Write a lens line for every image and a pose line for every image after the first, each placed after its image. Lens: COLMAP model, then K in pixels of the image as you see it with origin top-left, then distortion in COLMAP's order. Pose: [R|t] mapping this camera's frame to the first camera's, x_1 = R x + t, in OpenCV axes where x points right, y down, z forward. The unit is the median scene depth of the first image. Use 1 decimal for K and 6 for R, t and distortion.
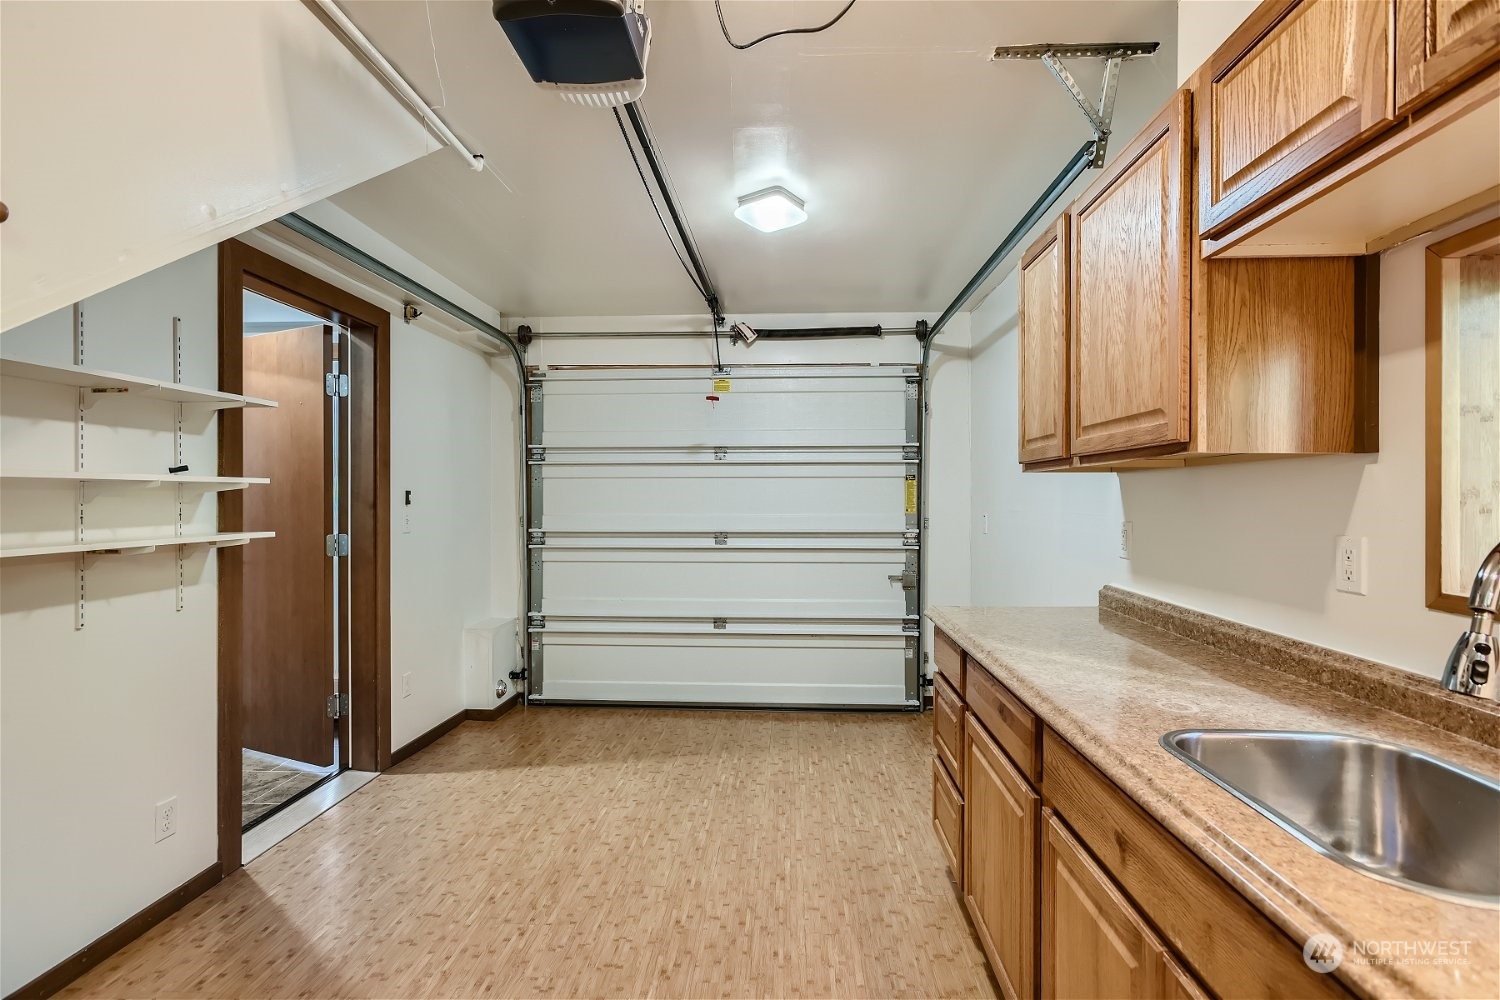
lens RADIAL K [[703.2, 0, 753.4], [0, 703.2, 494.6], [0, 0, 1]] dist [0.000590, 0.000227]
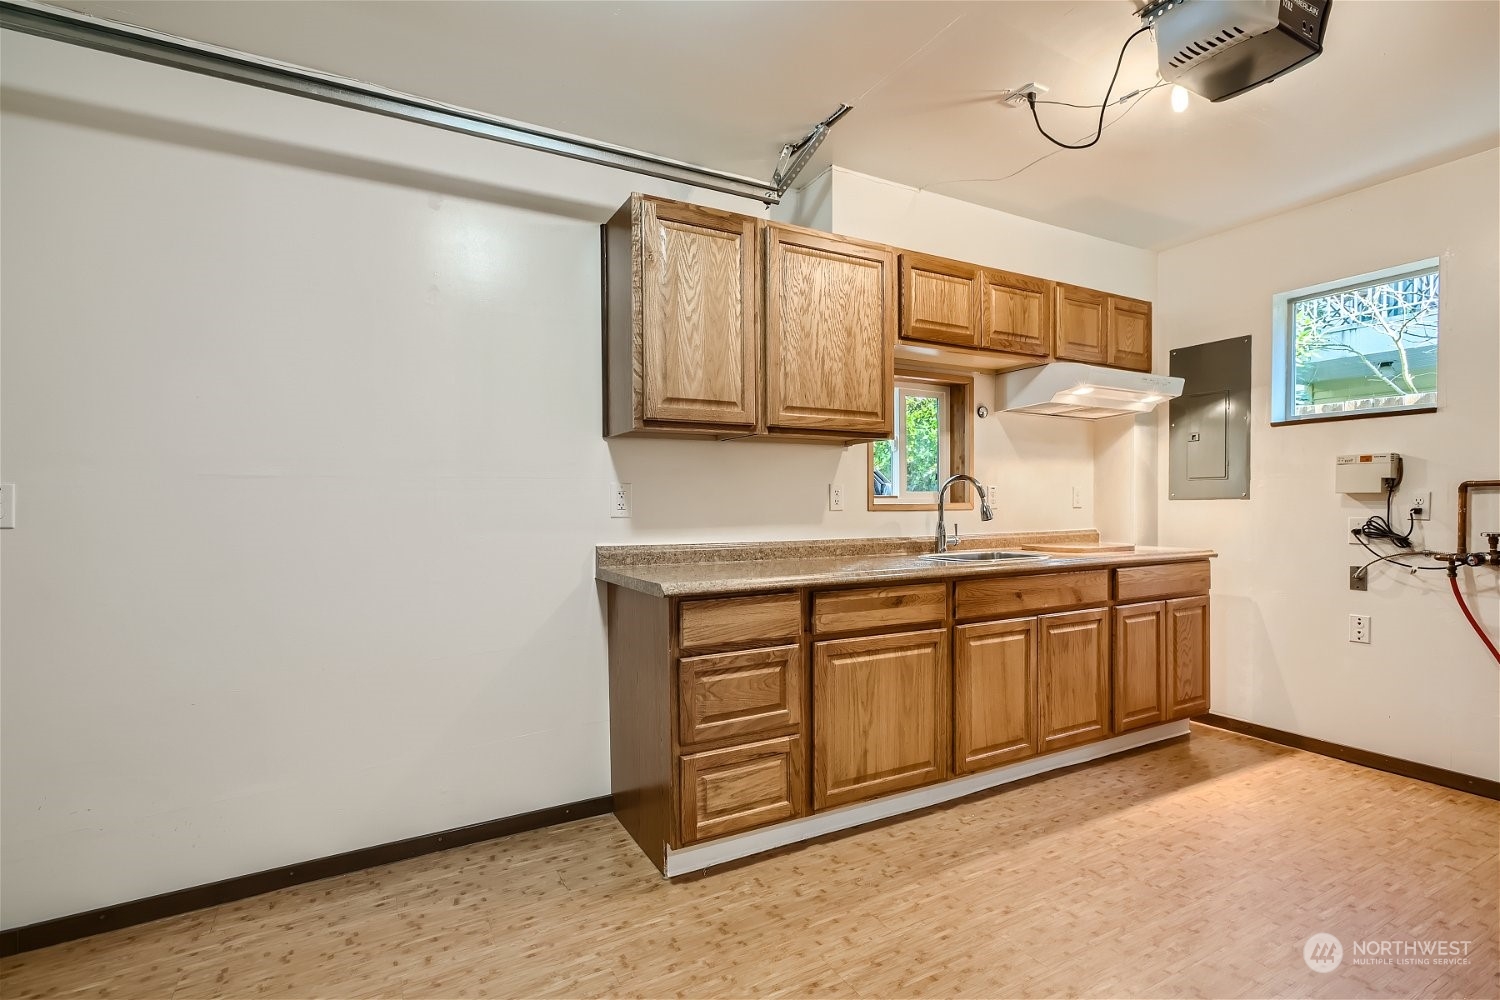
lens RADIAL K [[703.2, 0, 753.4], [0, 703.2, 515.1], [0, 0, 1]] dist [0.000590, 0.000227]
pose [[-0.521223, -0.015428, 0.853281, -0.646400], [0.002372, 0.999807, 0.019526, 0.084762], [-0.853417, 0.012201, -0.521085, 1.772067]]
